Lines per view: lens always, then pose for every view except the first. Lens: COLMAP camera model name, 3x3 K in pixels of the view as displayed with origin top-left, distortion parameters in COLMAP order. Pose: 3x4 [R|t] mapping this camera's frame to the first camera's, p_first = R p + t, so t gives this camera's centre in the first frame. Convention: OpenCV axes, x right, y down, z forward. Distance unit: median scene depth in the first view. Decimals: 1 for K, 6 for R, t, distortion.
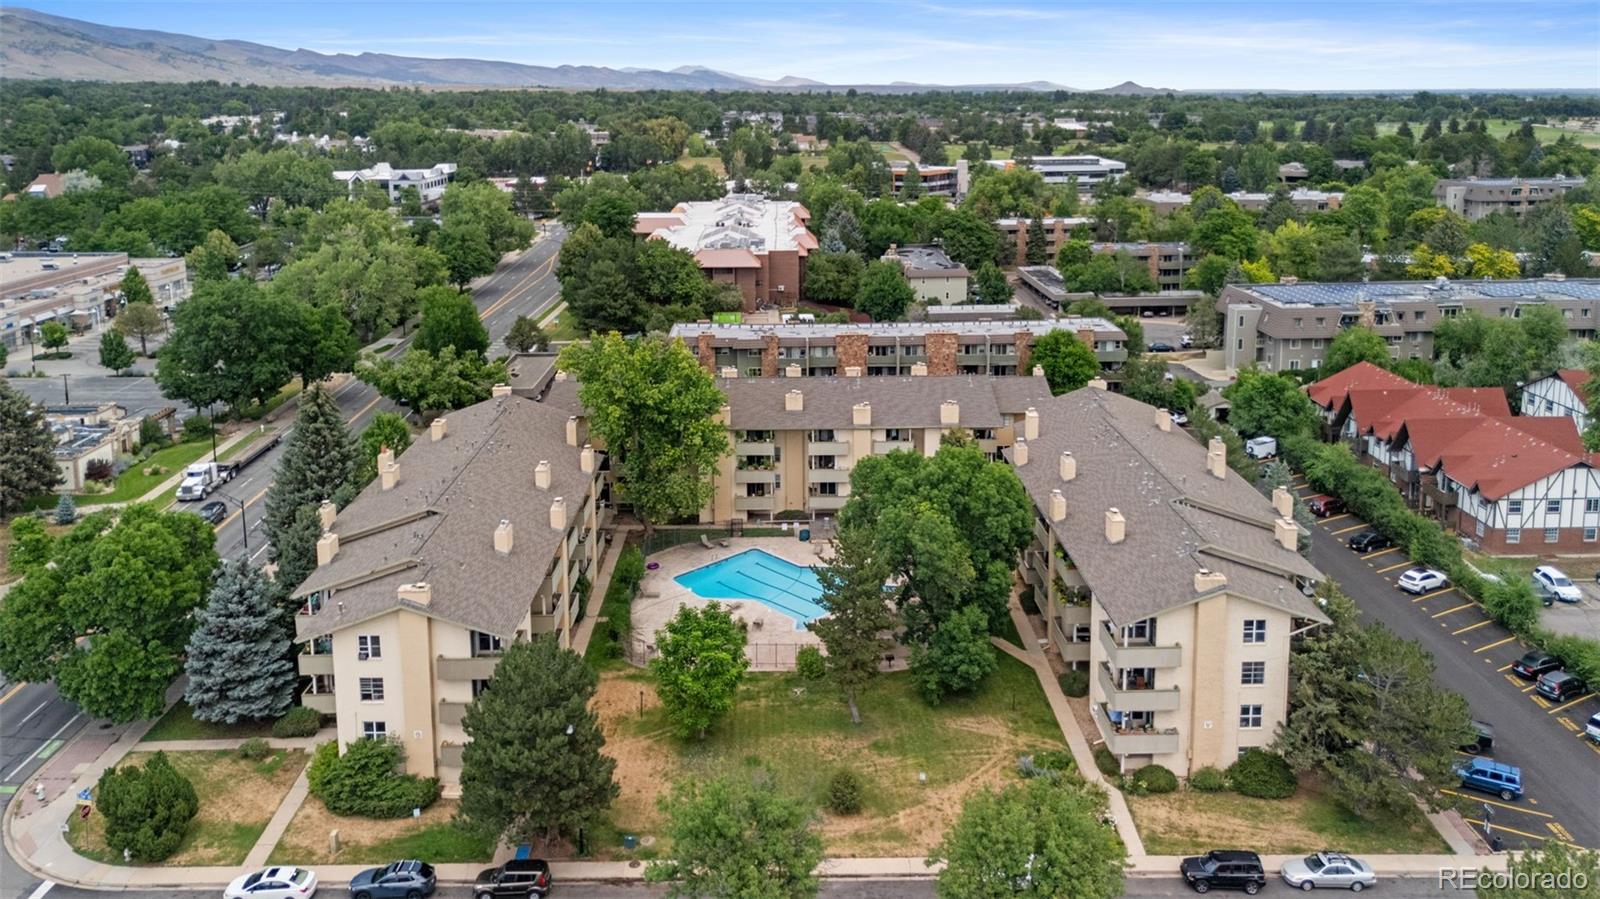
lens RADIAL K [[1217.3, 0, 795.5], [0, 1217.3, 280.7], [0, 0, 1]] dist [0.101358, -0.108022]
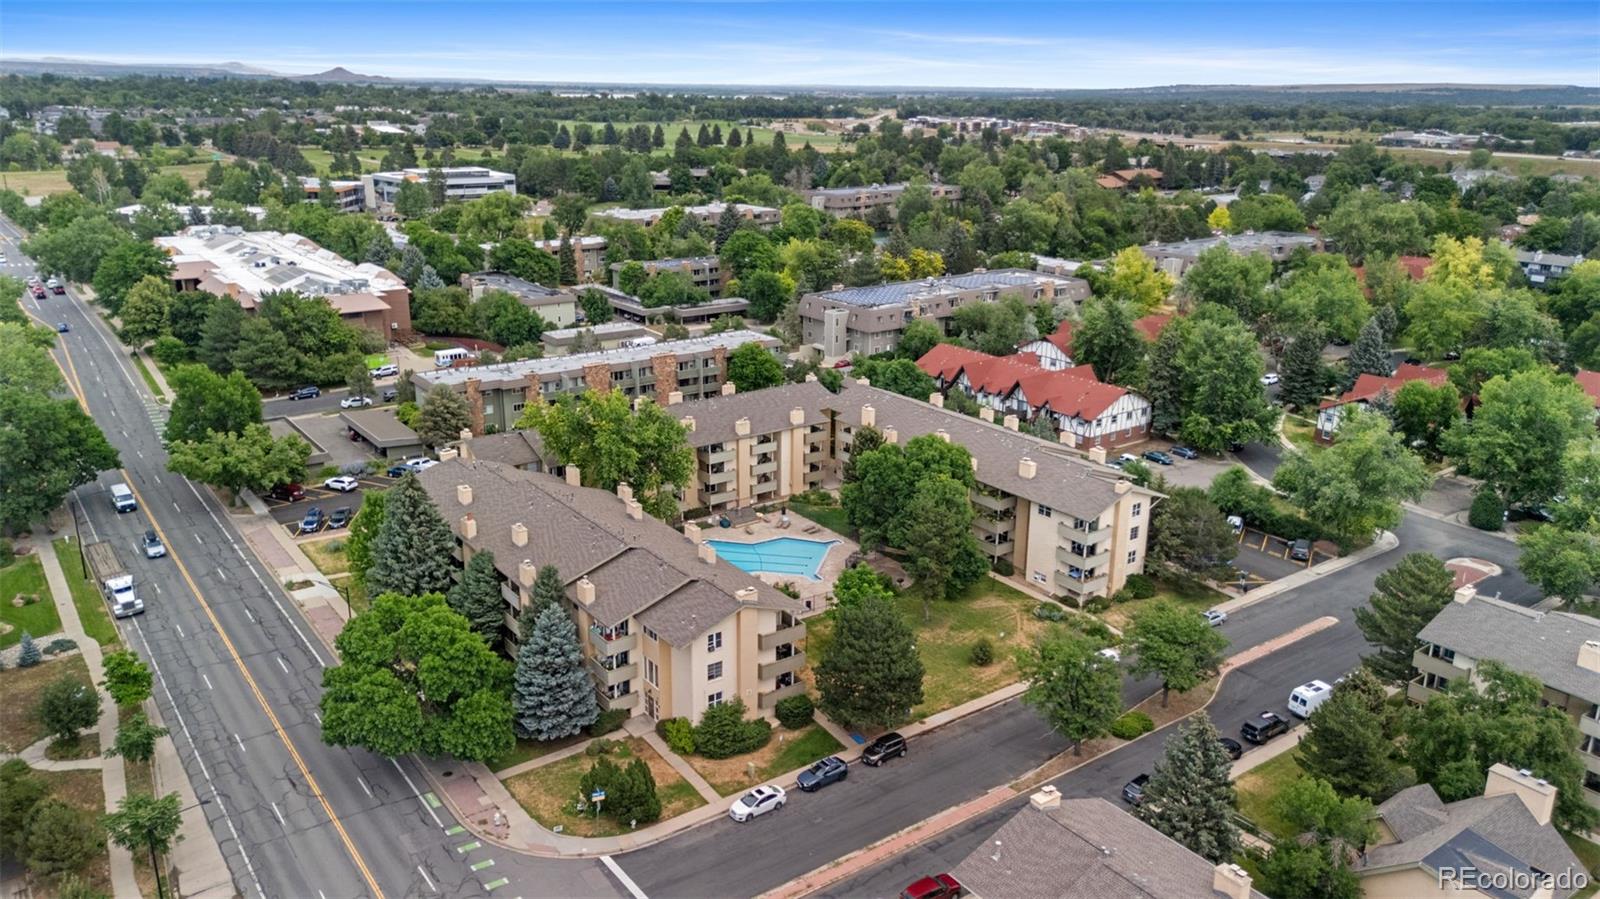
lens RADIAL K [[1174.4, 0, 770.5], [0, 1174.4, 448.8], [0, 0, 1]] dist [0.082034, -0.102793]
pose [[0.817574, -0.155832, 0.554337, -0.276030], [0.070086, 0.982457, 0.172816, -0.036845], [-0.571542, -0.102439, 0.814153, -0.018374]]
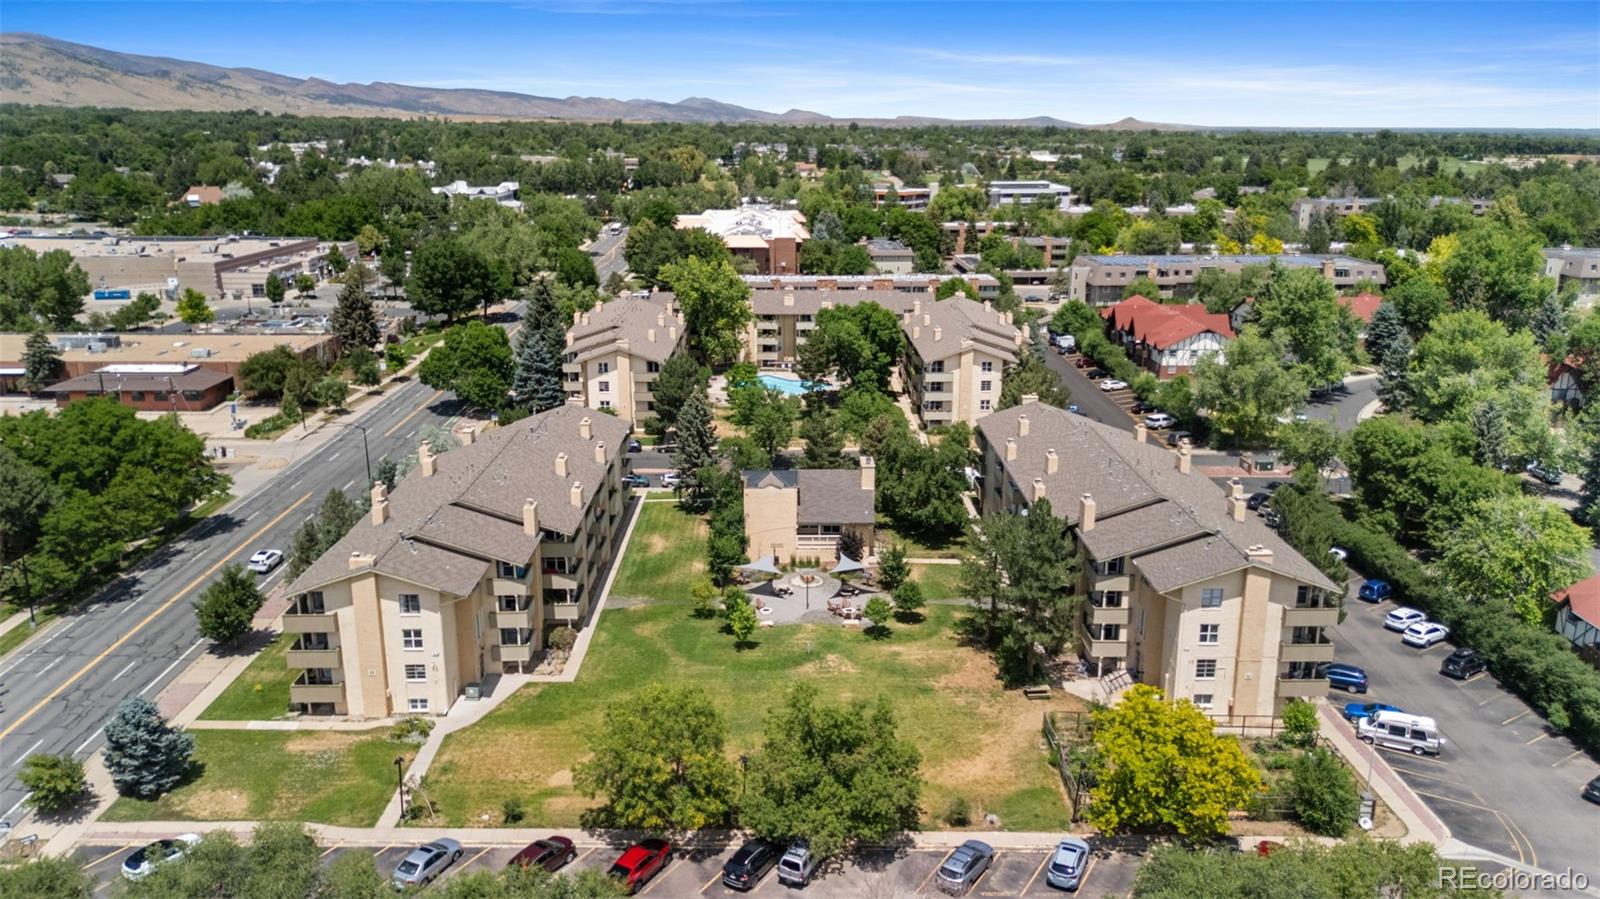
lens RADIAL K [[1174.4, 0, 770.5], [0, 1174.4, 448.8], [0, 0, 1]] dist [0.082034, -0.102793]
pose [[0.999652, 0.014971, -0.021735, 0.005569], [-0.012404, 0.993430, 0.113765, 0.054120], [0.023295, -0.113456, 0.993270, -0.337146]]
